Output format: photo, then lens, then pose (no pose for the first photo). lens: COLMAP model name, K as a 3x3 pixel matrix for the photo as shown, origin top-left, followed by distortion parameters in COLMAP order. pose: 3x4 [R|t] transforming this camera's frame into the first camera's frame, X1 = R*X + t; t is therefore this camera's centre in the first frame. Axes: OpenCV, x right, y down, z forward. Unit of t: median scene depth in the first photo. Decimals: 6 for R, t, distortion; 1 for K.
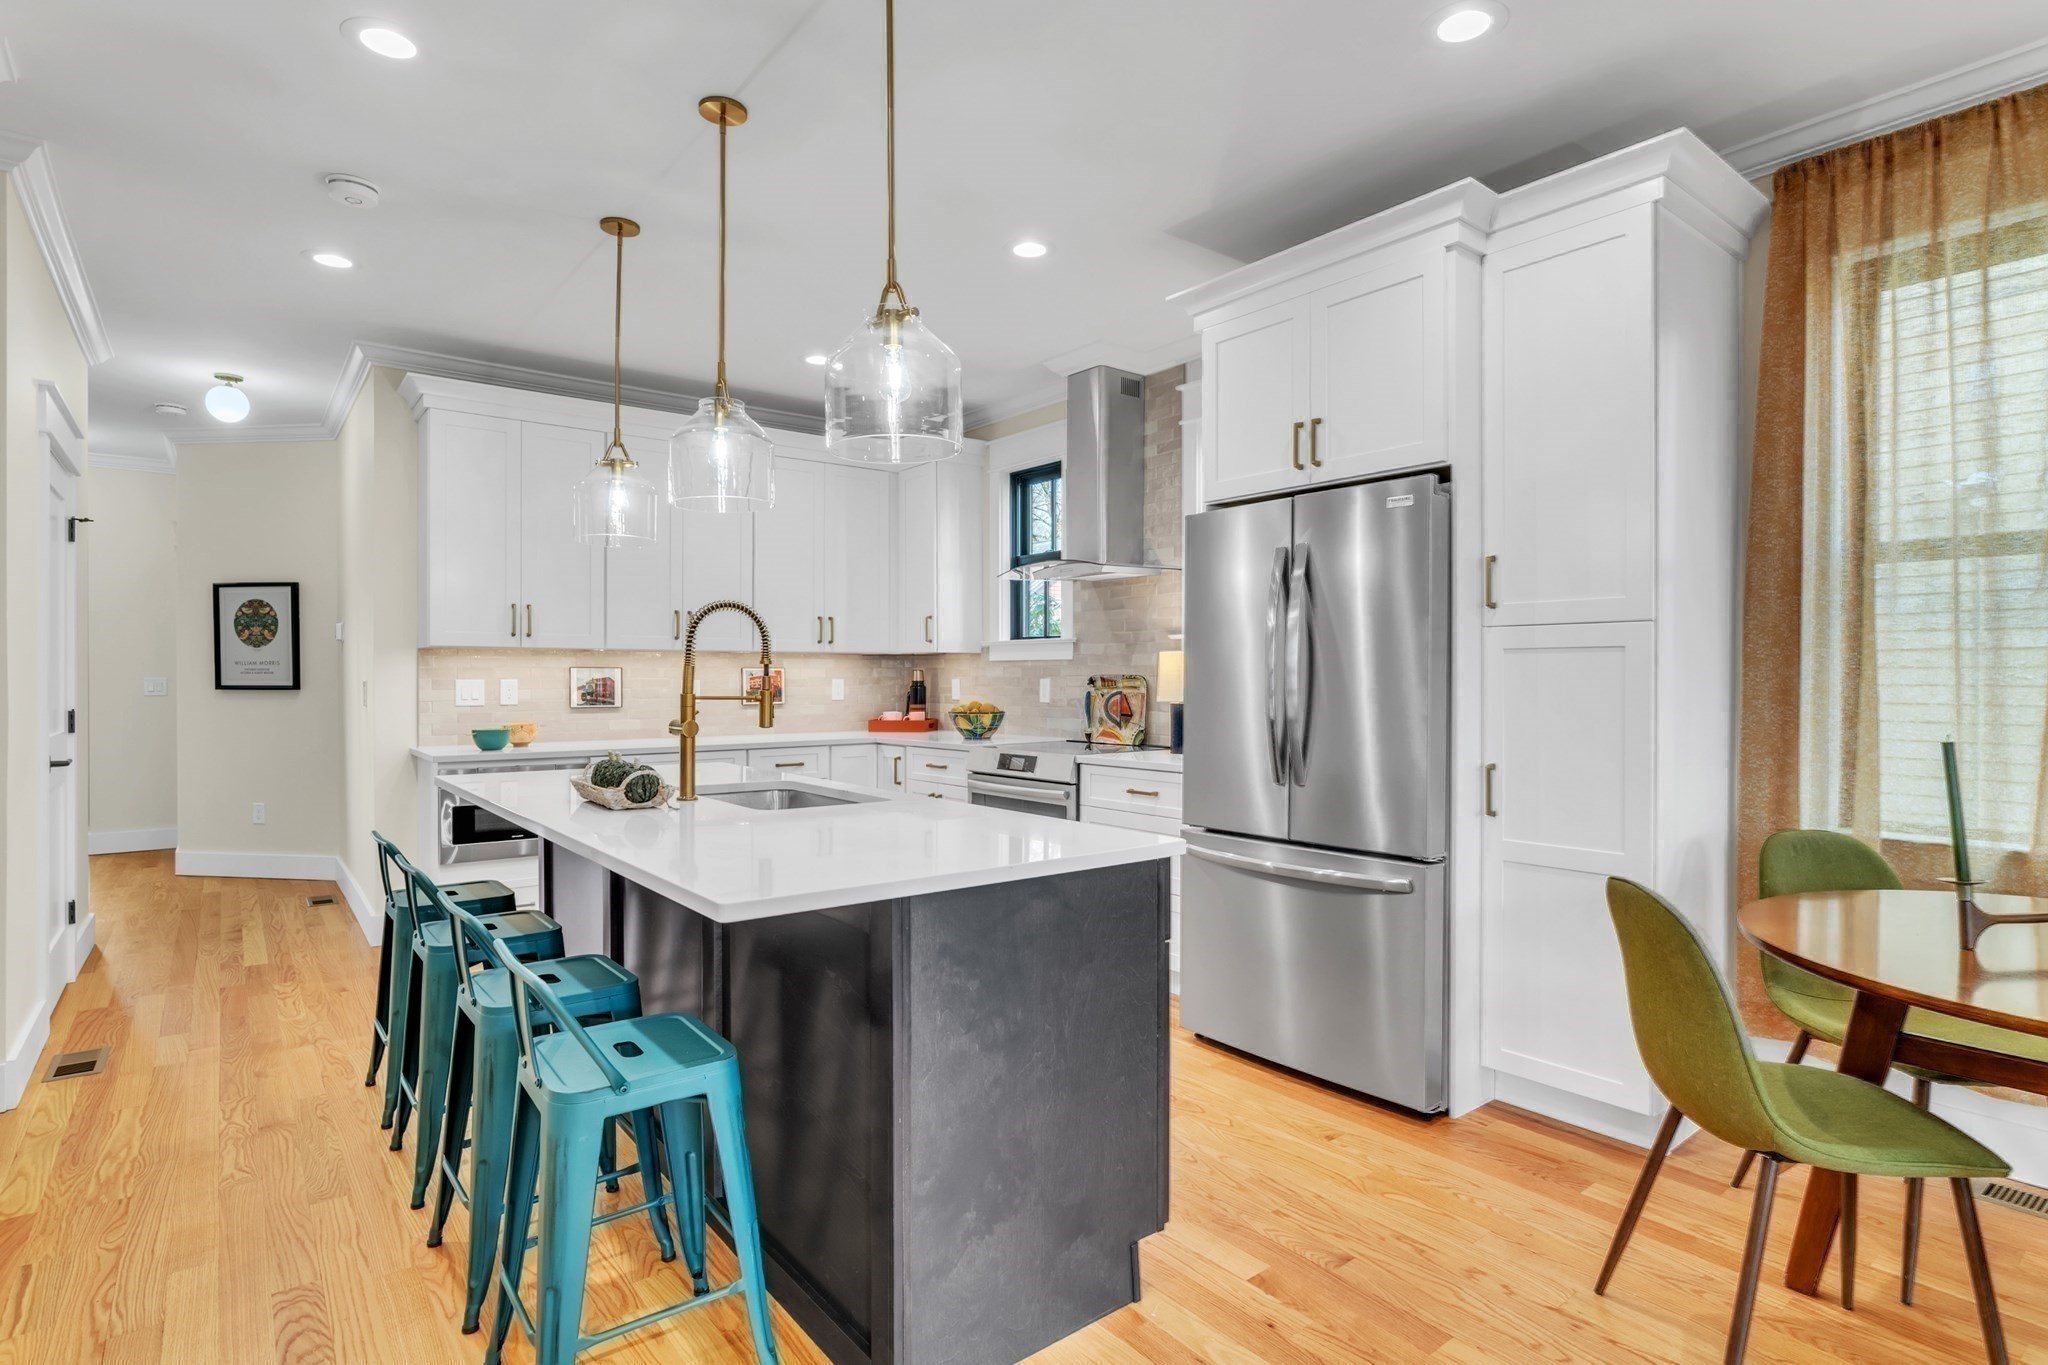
lens RADIAL K [[1041.6, 0, 1028.6], [0, 1041.6, 681.8], [0, 0, 1]] dist [-0.030595, 0.018618]
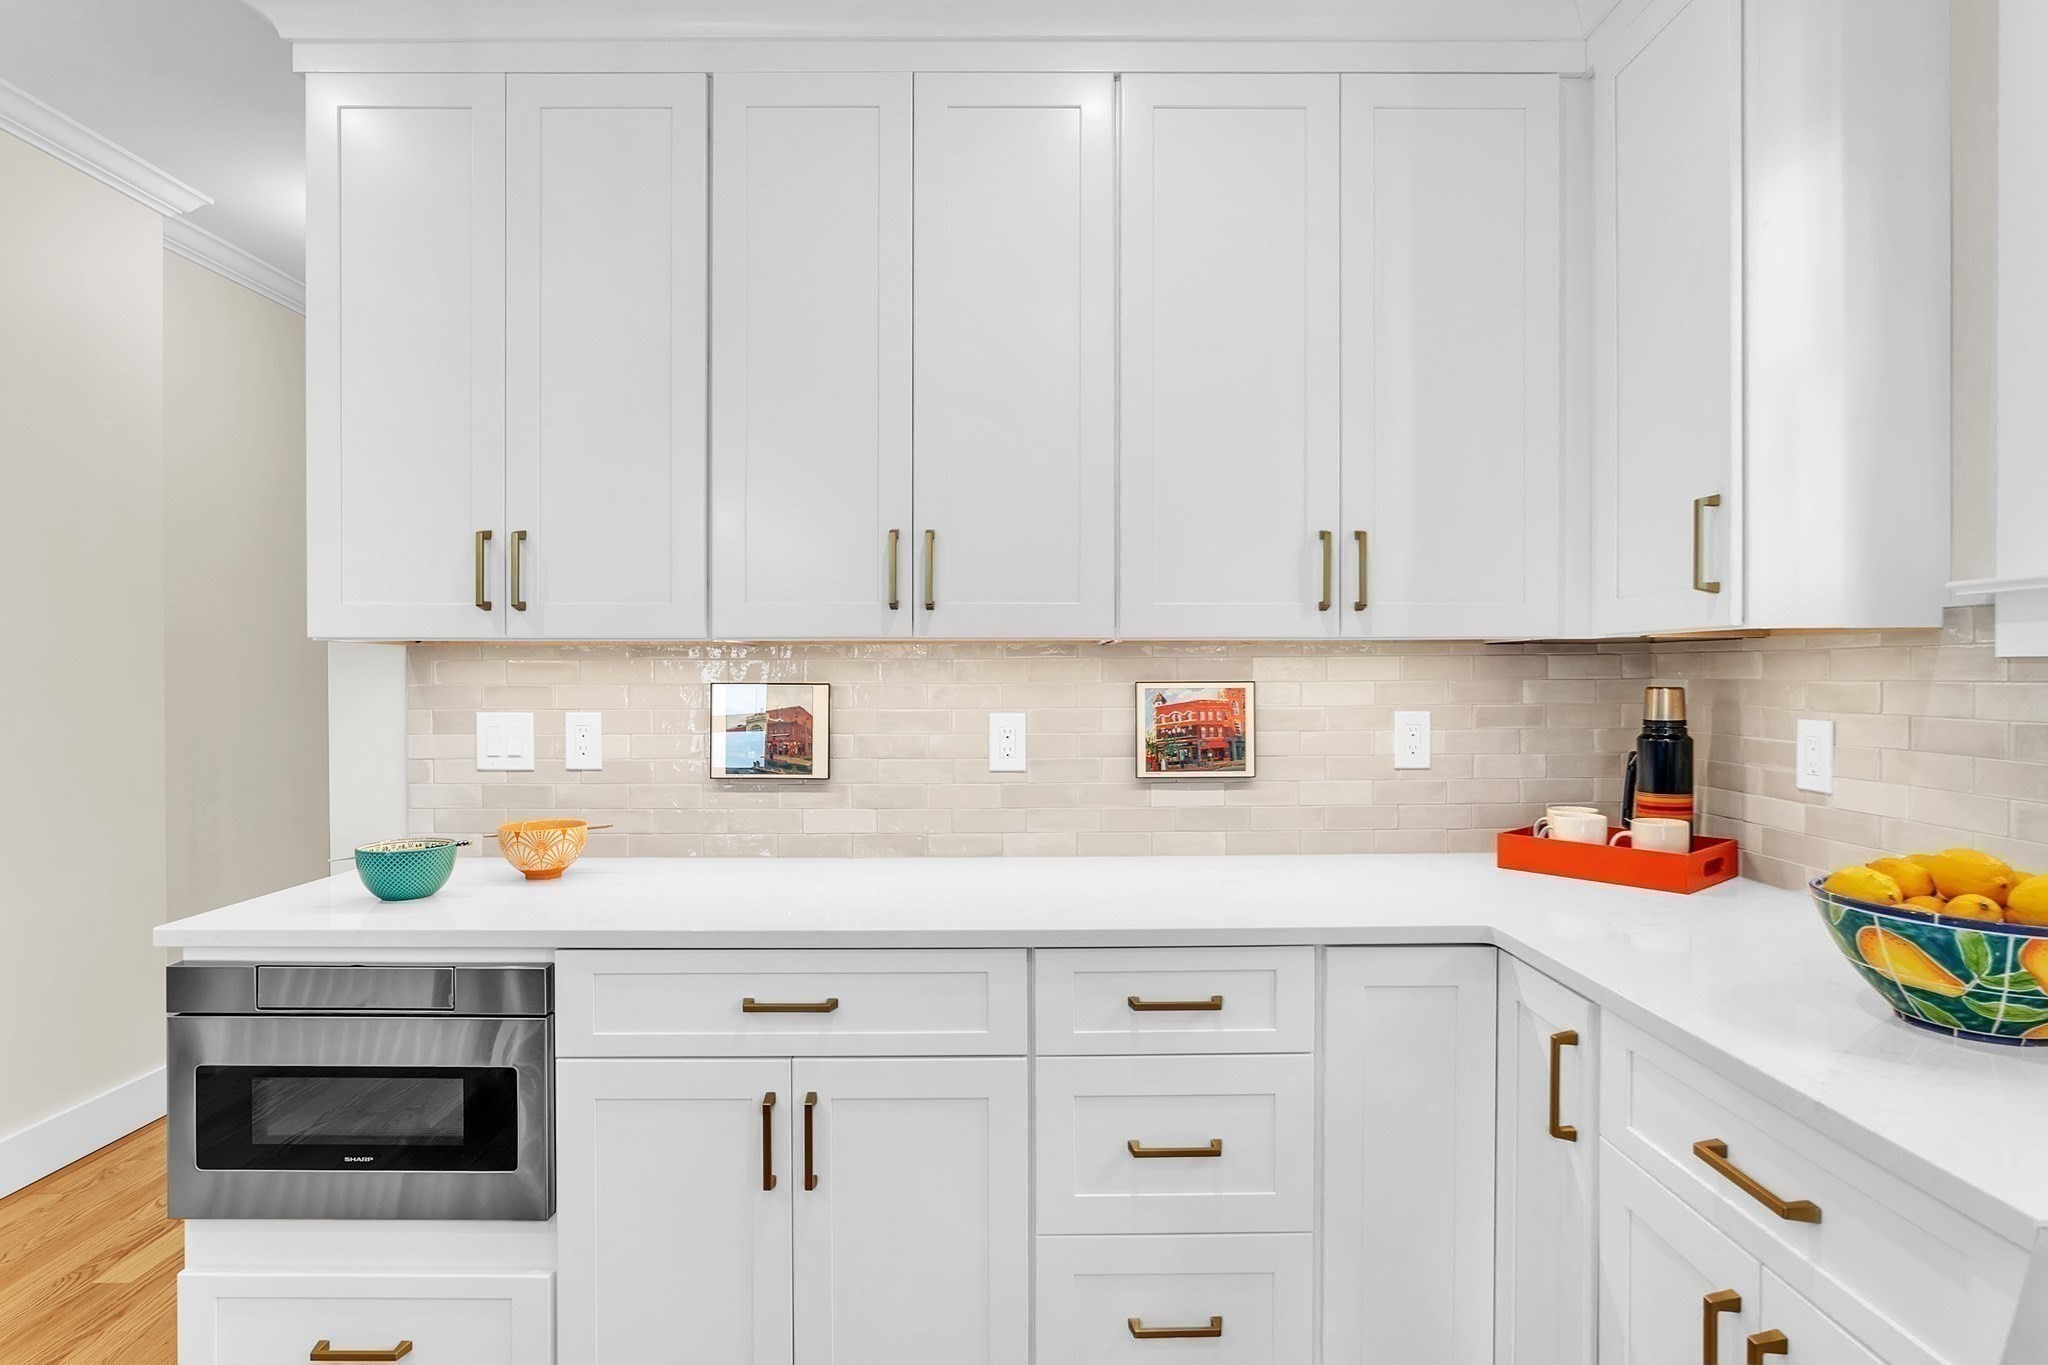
lens RADIAL K [[1041.6, 0, 1028.6], [0, 1041.6, 681.8], [0, 0, 1]] dist [-0.030595, 0.018618]
pose [[0.784352, 0.003980, -0.620304, -0.082835], [-0.001403, 0.999988, 0.004642, -0.018995], [0.620315, -0.002771, 0.784348, 0.830719]]
